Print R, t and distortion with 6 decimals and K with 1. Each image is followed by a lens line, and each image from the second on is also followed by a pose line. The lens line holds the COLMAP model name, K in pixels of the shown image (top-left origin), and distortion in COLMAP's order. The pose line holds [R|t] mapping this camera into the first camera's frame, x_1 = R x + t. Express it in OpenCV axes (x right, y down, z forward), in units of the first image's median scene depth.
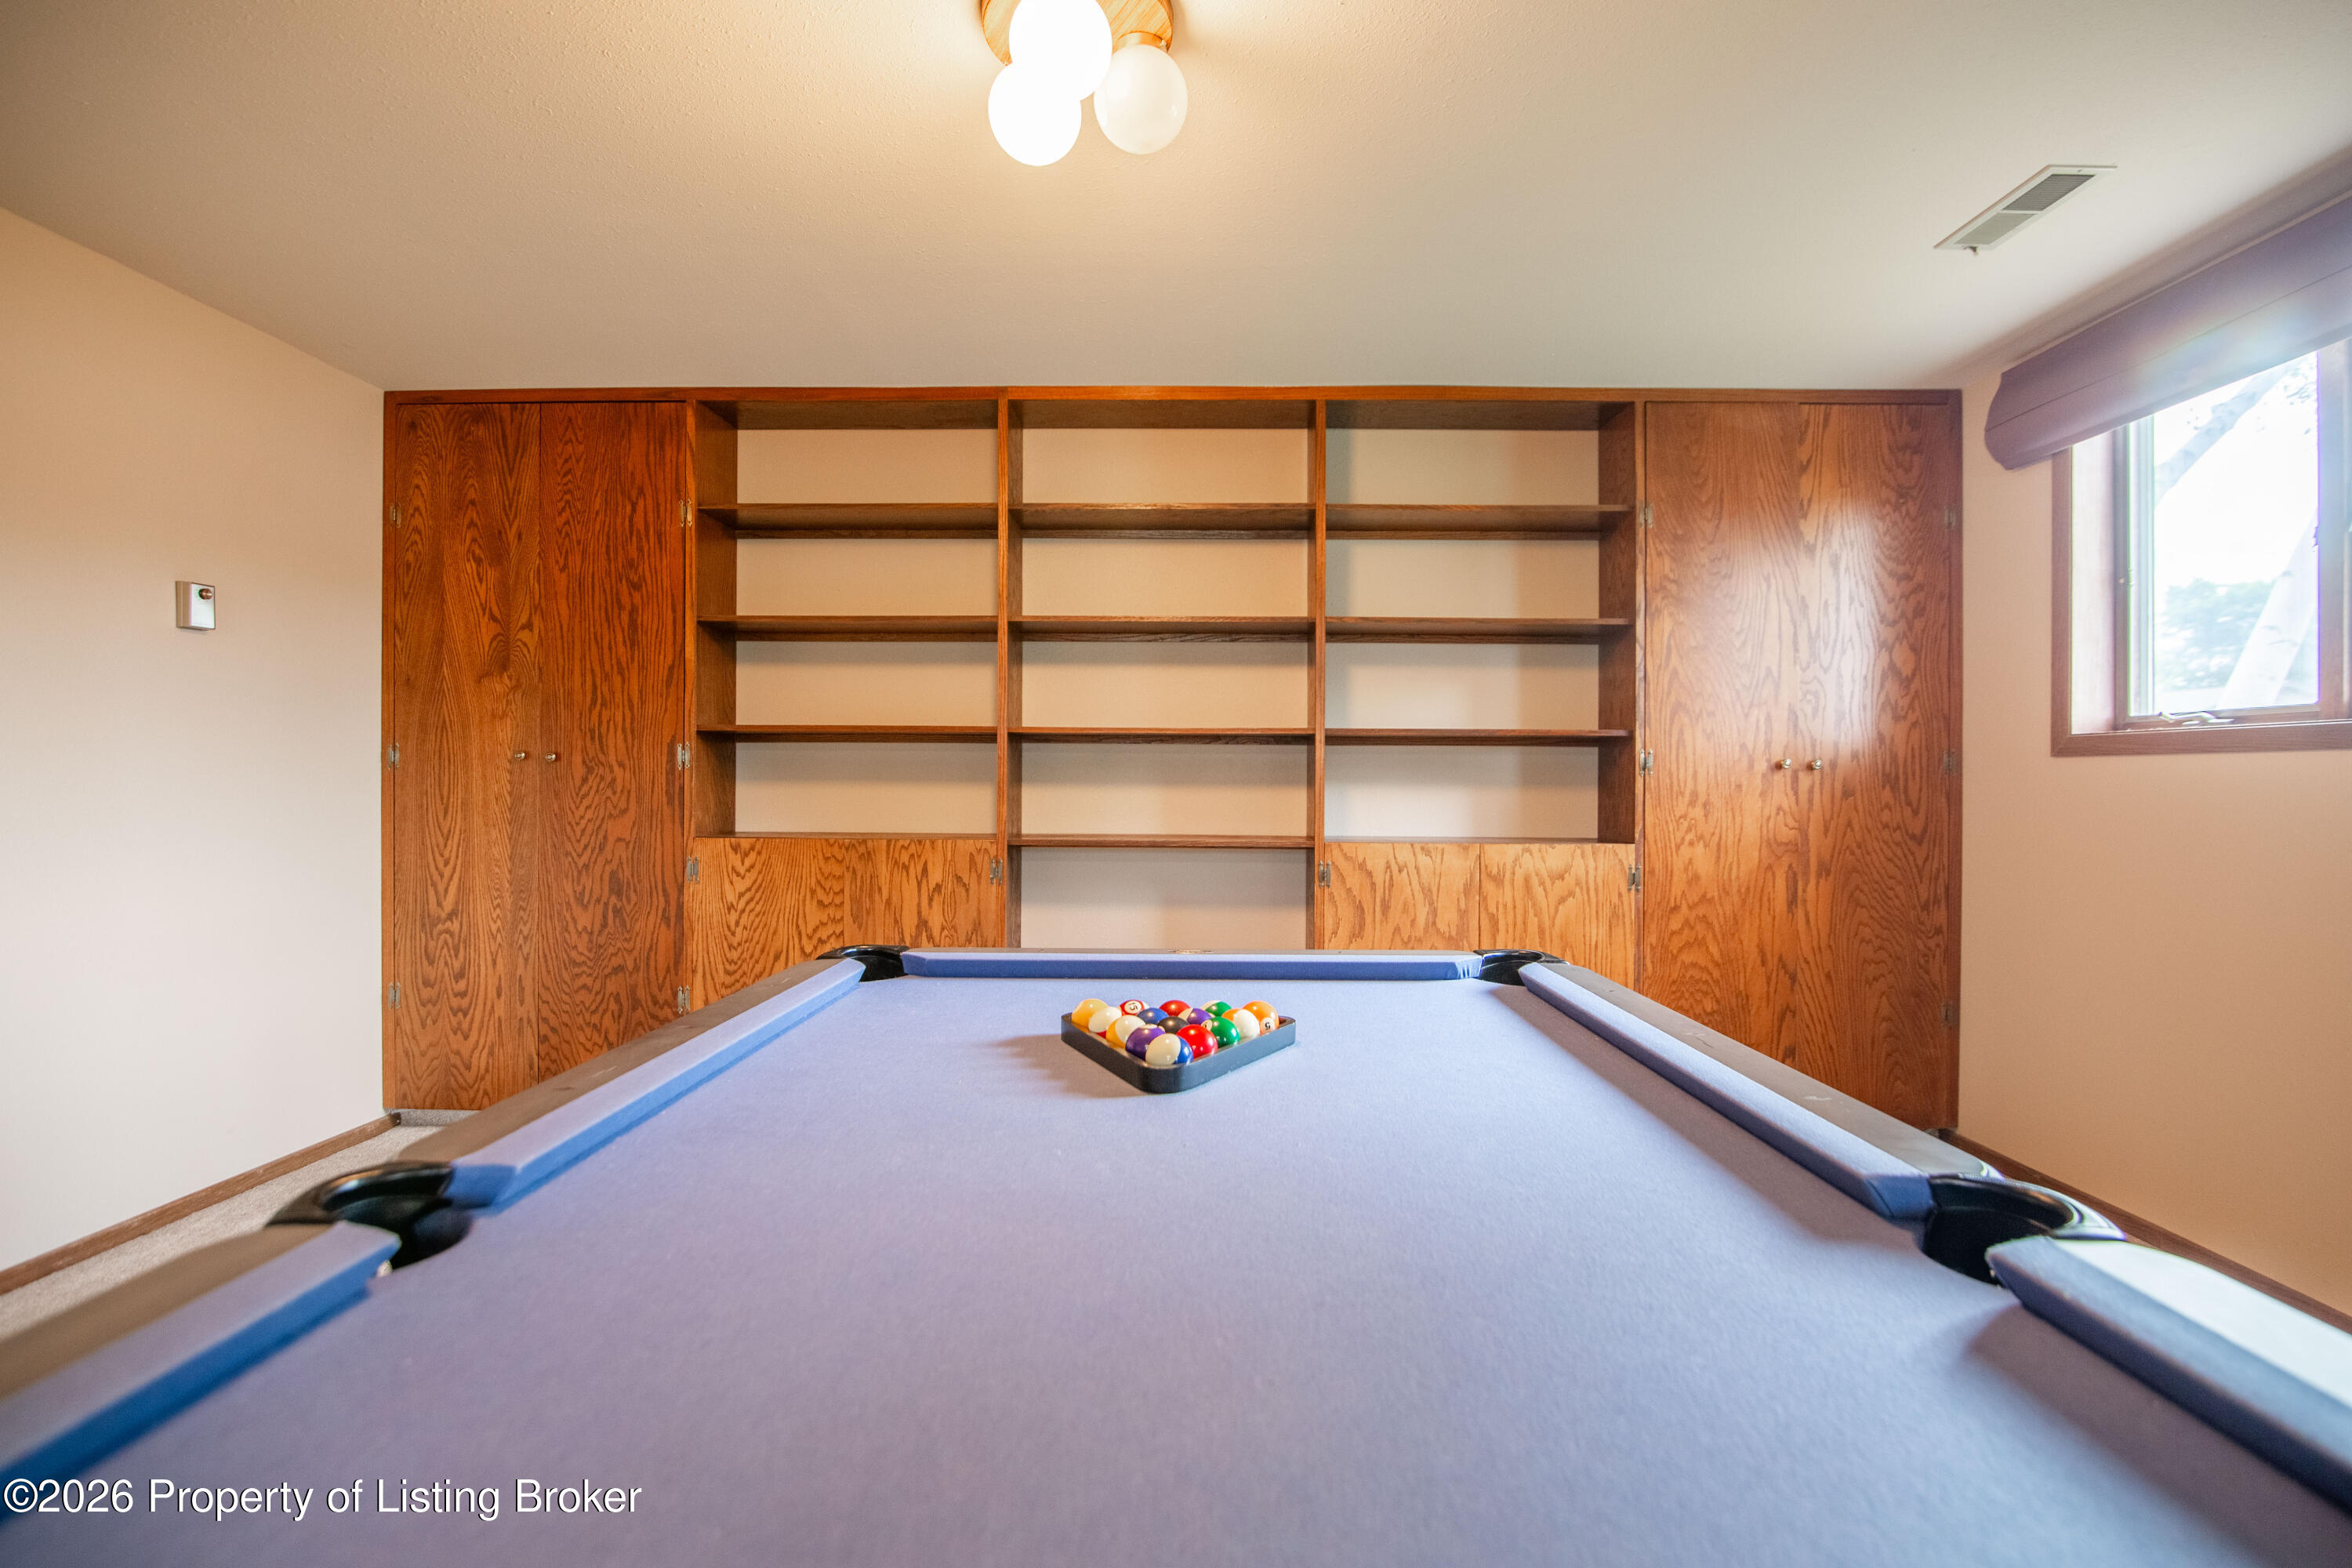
lens RADIAL K [[1075.8, 0, 1179.0], [0, 1075.8, 781.4], [0, 0, 1]] dist [-0.017268, 0.000709]
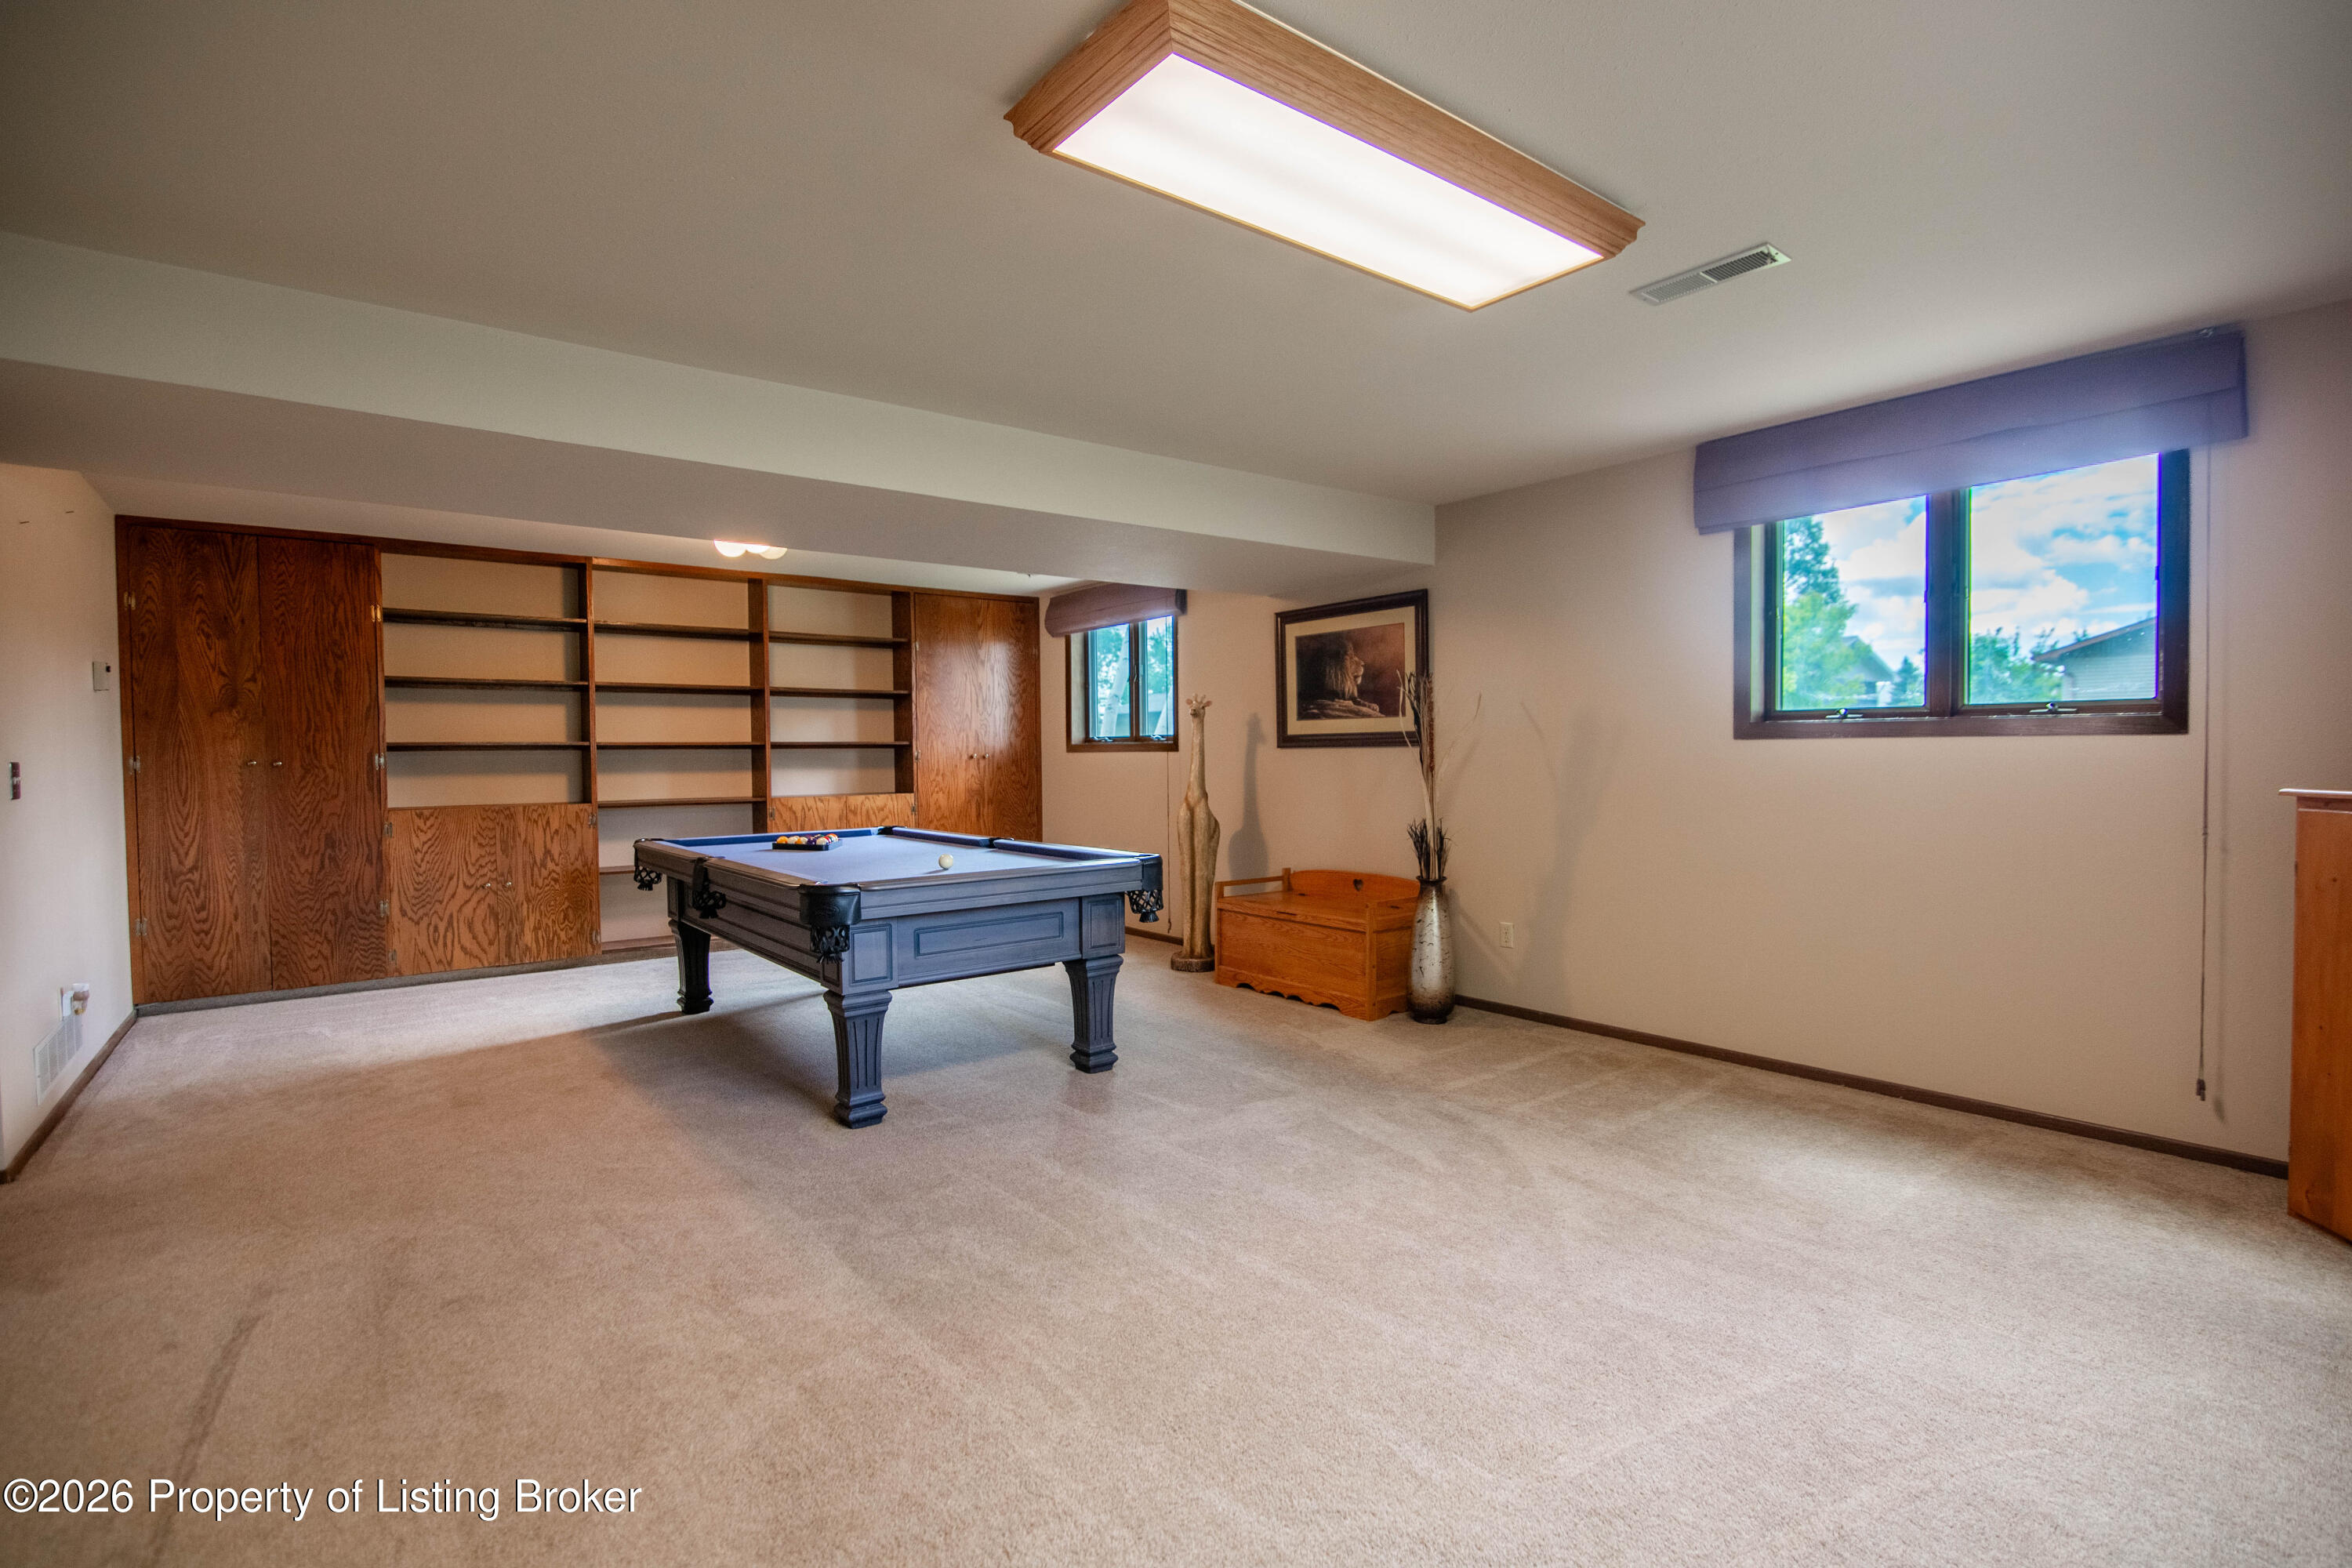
lens RADIAL K [[1075.8, 0, 1180.3], [0, 1075.8, 773.5], [0, 0, 1]] dist [-0.017268, 0.000709]
pose [[0.771474, -0.025405, 0.635753, -0.553904], [0.015955, 0.999661, 0.020587, -0.019182], [-0.636061, -0.005739, 0.771618, -1.049895]]
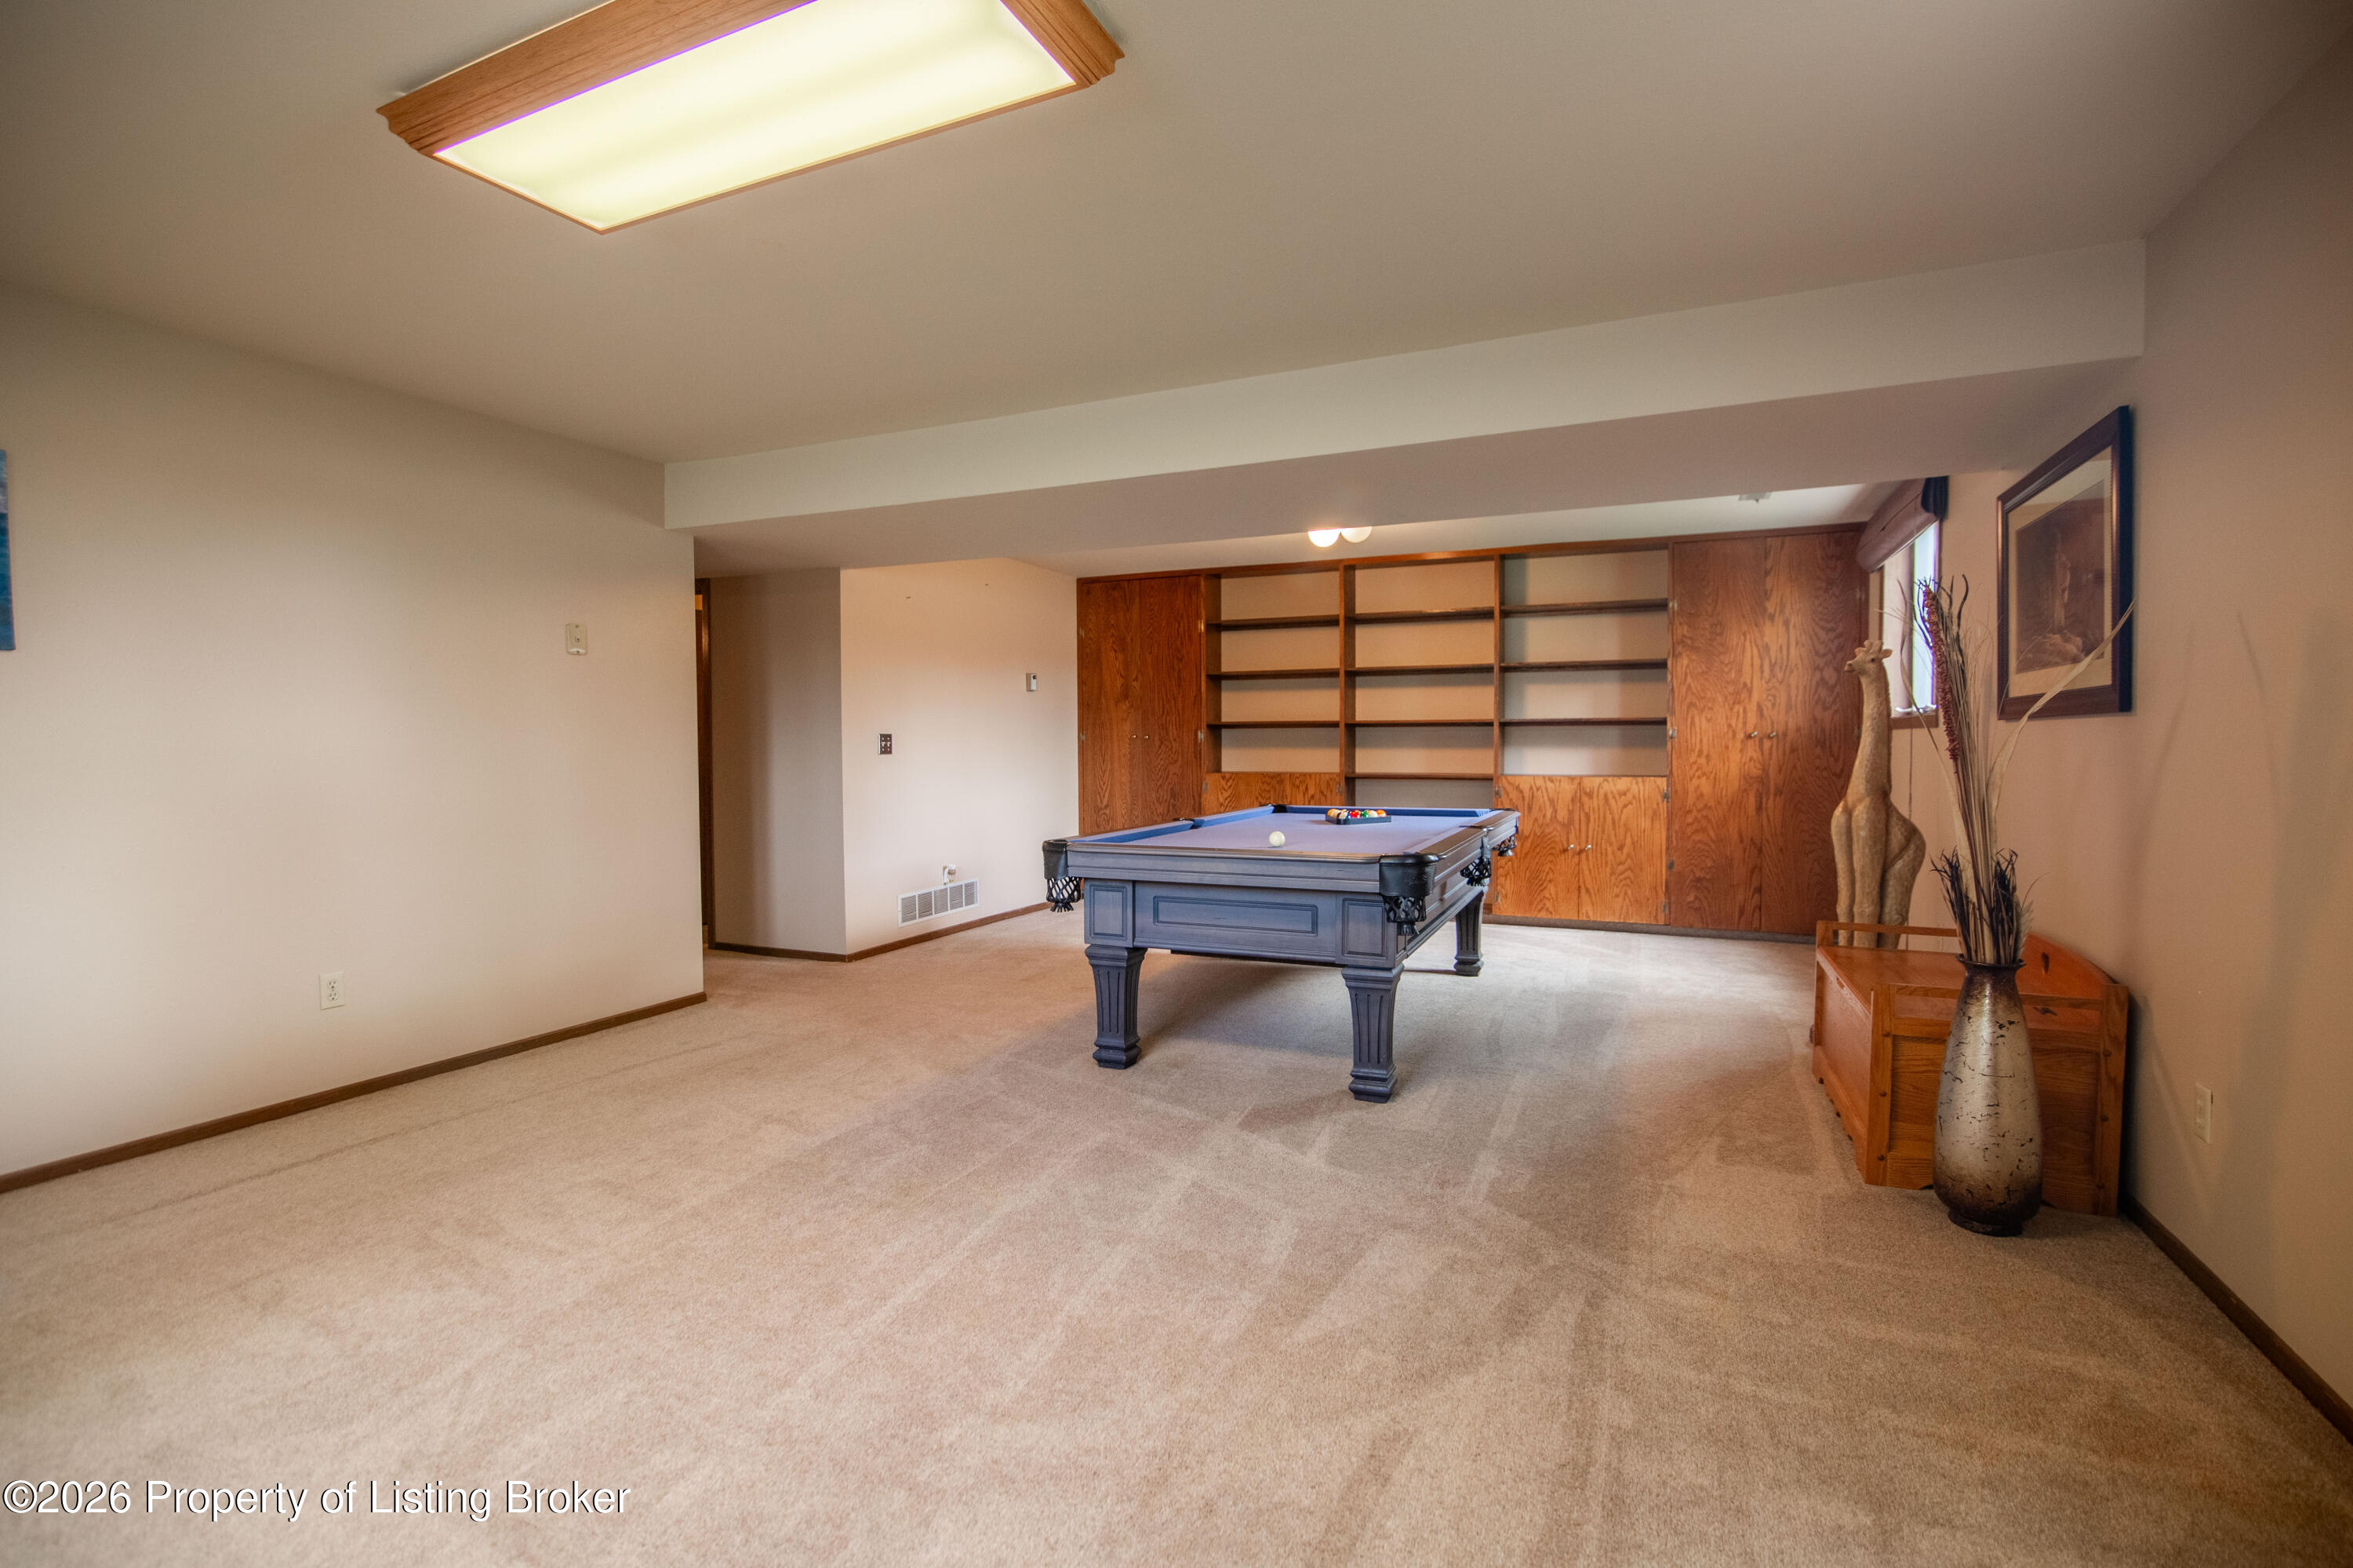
lens RADIAL K [[1076.3, 0, 1193.5], [0, 1076.3, 776.7], [0, 0, 1]] dist [-0.017268, 0.000709]
pose [[0.926690, 0.003540, -0.375811, 0.359970], [0.007097, 0.999612, 0.026917, 0.000153], [0.375760, -0.027611, 0.926306, -1.069068]]
